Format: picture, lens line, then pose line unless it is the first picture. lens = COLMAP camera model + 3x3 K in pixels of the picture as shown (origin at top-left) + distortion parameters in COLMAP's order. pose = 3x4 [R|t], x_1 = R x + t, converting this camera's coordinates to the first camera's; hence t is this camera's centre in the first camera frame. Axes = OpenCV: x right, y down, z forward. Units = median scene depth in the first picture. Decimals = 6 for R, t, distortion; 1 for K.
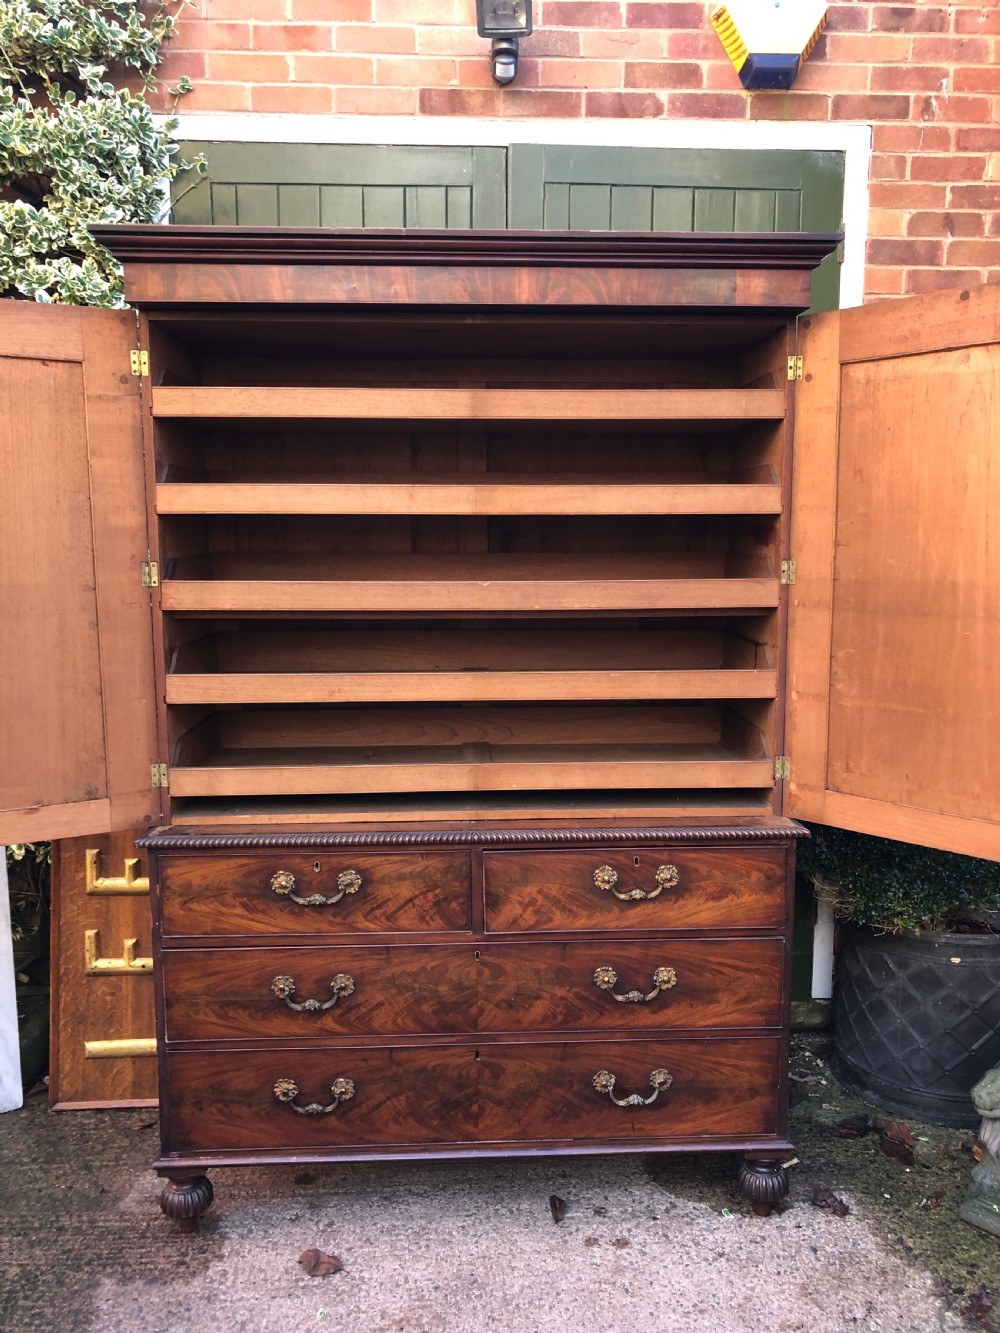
lens RADIAL K [[1093.2, 0, 523.3], [0, 1093.2, 677.6], [0, 0, 1]] dist [0.031383, -0.025880]
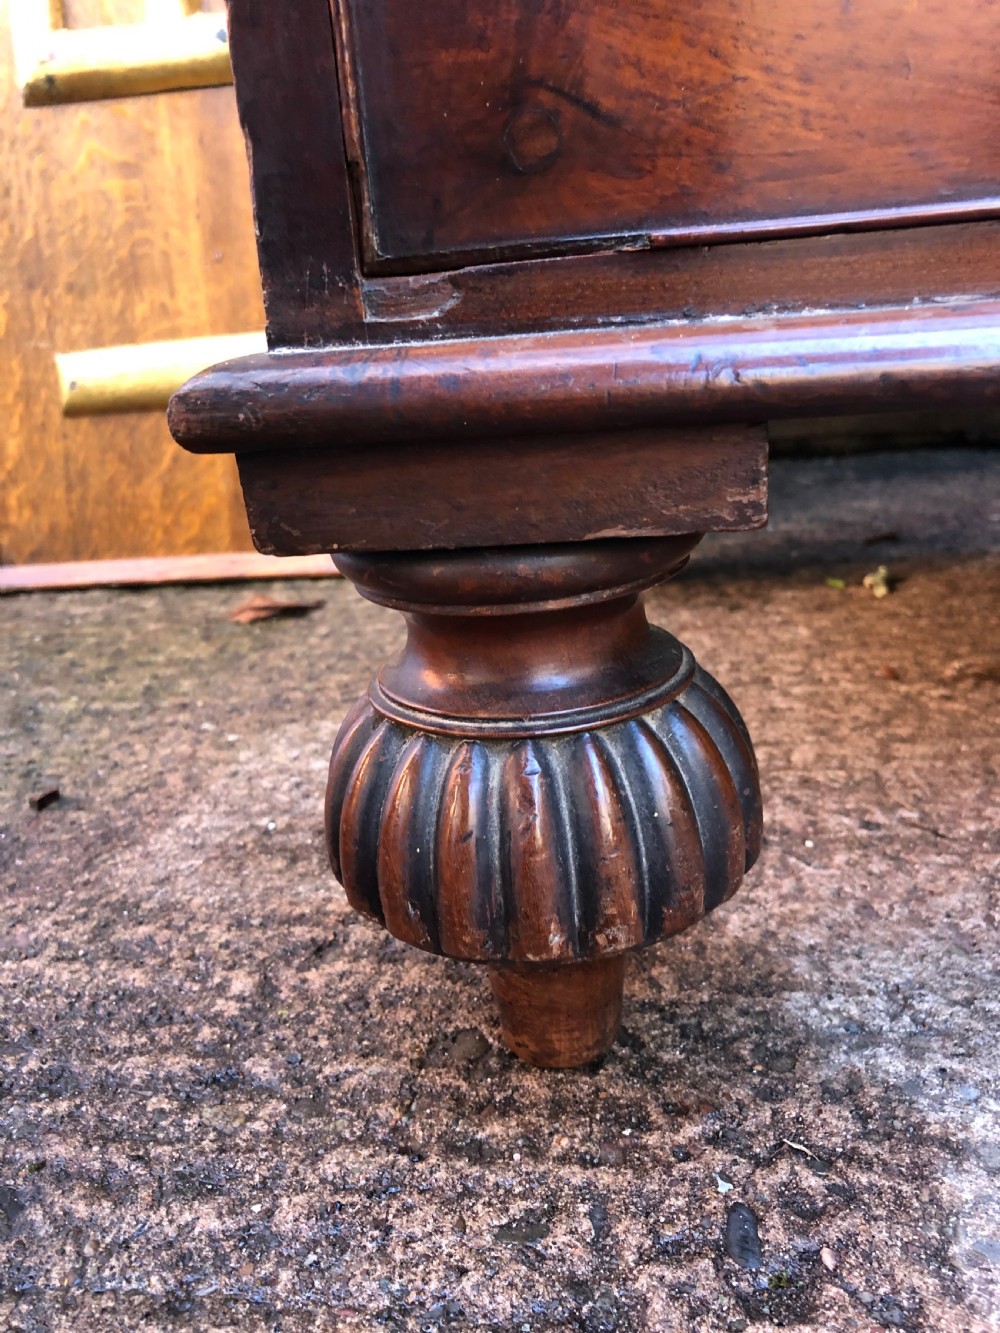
lens RADIAL K [[1093.2, 0, 498.3], [0, 1093.2, 663.6], [0, 0, 1]] dist [0.031383, -0.025880]
pose [[0.982398, -0.017933, -0.185935, -0.295894], [0.055658, 0.978270, 0.199723, 0.447274], [0.178313, -0.206557, 0.962049, 0.915231]]
